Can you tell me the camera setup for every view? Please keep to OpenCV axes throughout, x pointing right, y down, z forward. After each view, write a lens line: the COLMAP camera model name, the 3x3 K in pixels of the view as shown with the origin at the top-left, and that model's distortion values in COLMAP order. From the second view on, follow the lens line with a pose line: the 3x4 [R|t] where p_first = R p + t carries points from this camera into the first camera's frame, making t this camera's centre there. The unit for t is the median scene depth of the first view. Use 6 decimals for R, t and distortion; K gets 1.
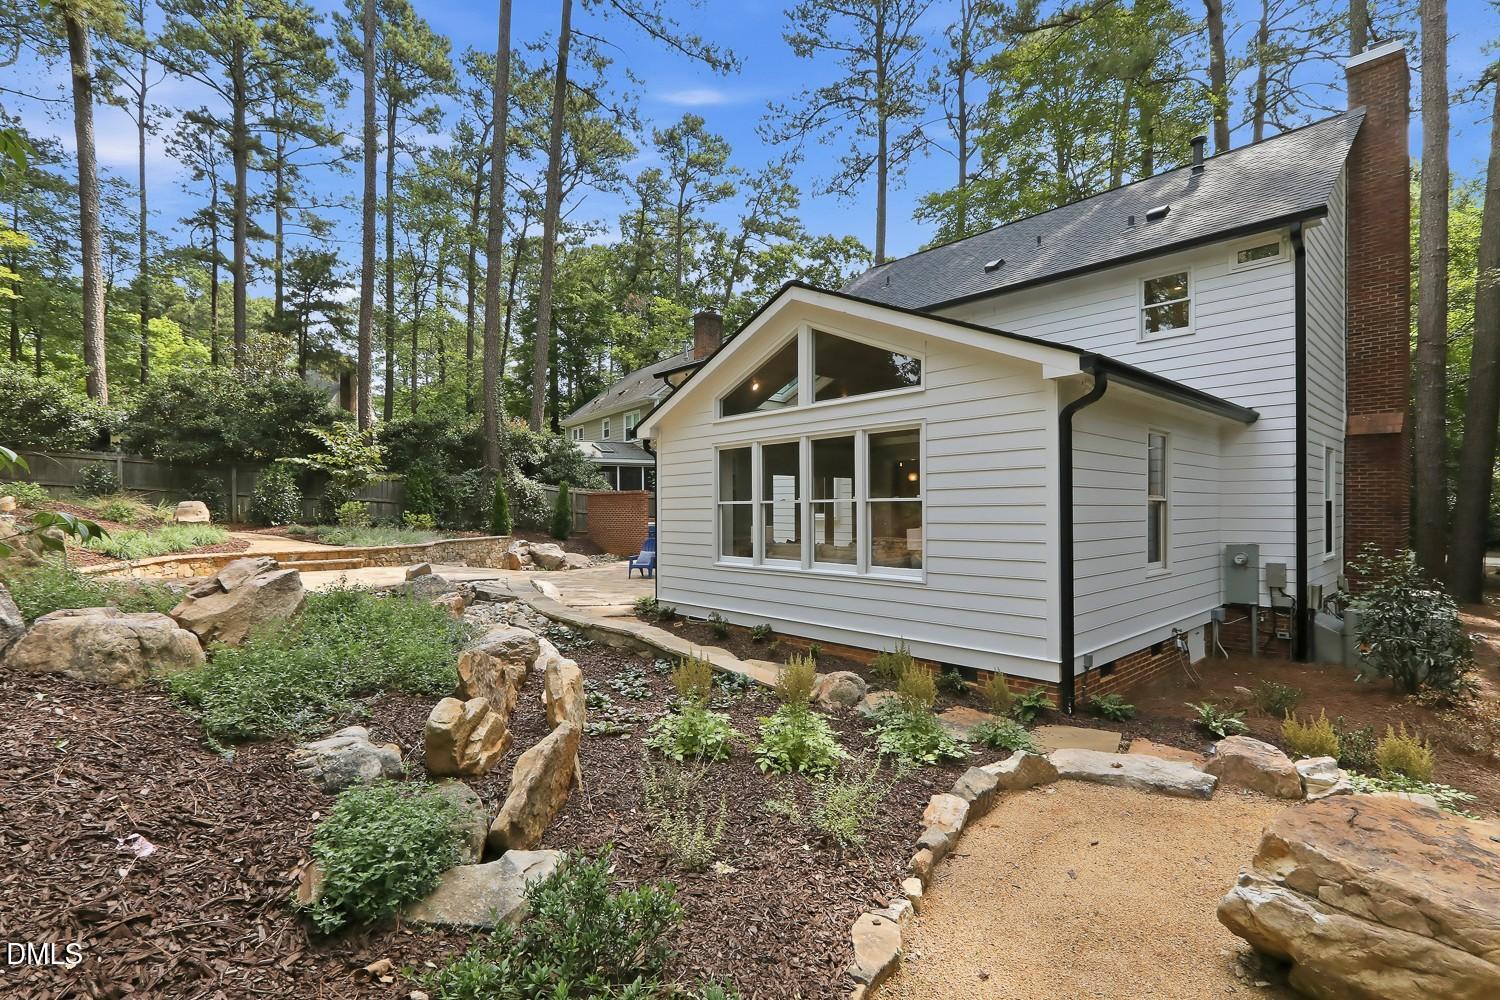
lens RADIAL K [[667.4, 0, 752.5], [0, 667.4, 519.0], [0, 0, 1]] dist [0.000195, 0.002079]
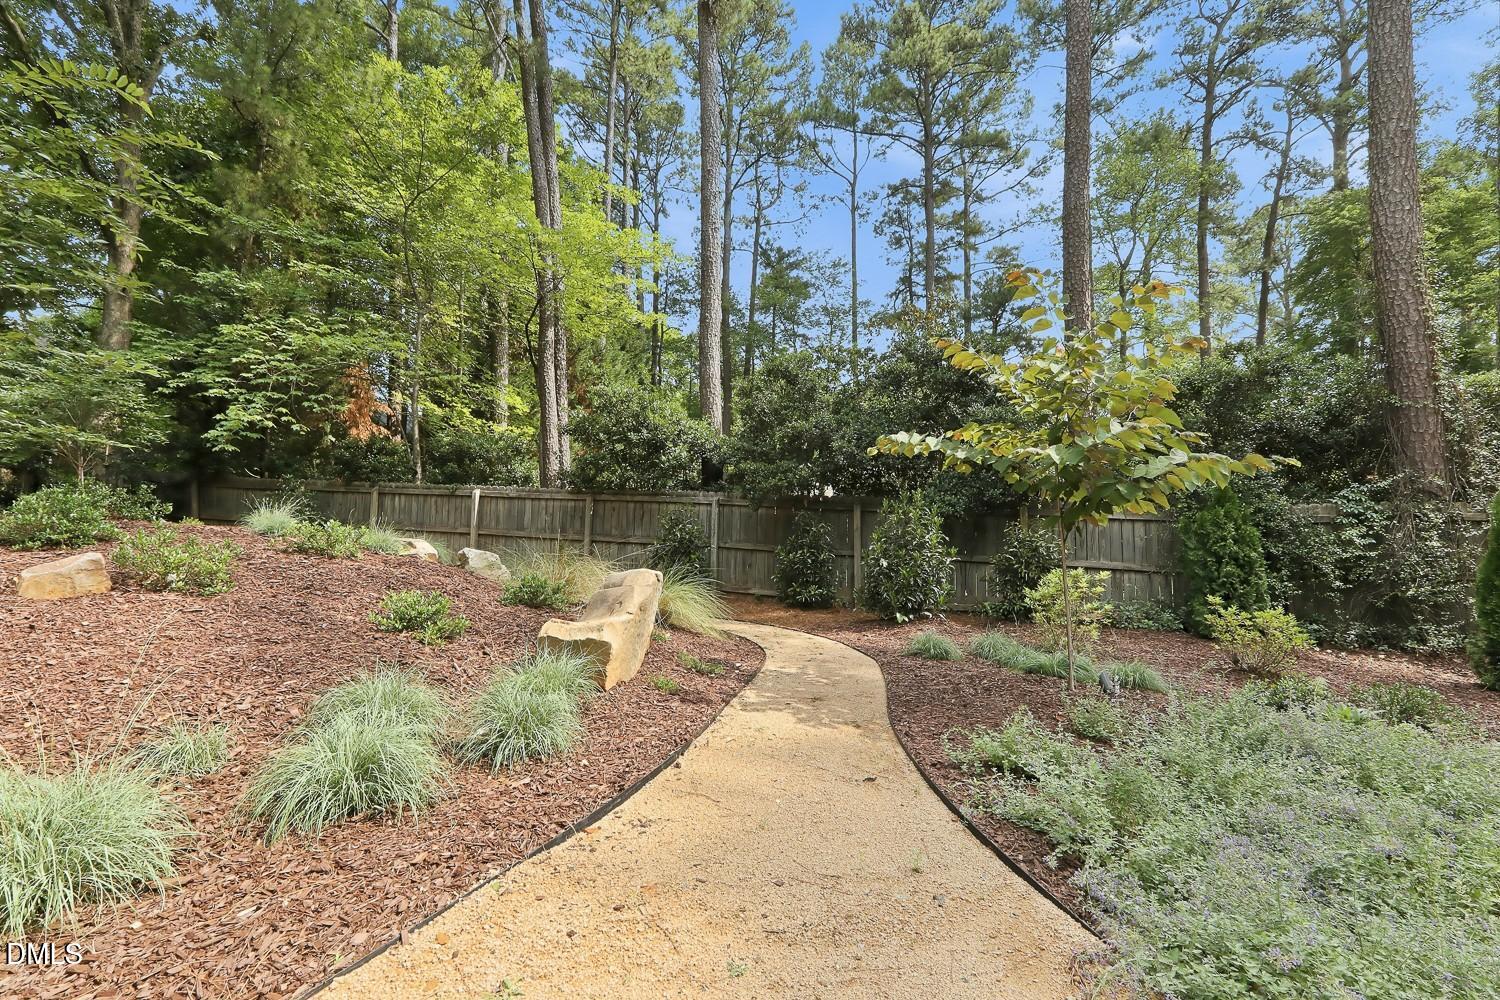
lens RADIAL K [[667.4, 0, 752.5], [0, 667.4, 519.0], [0, 0, 1]] dist [0.000195, 0.002079]
pose [[0.586532, -0.056759, -0.807935, -0.307814], [-0.027002, 0.995616, -0.089547, -0.012015], [0.809476, 0.074338, 0.582428, 0.492587]]
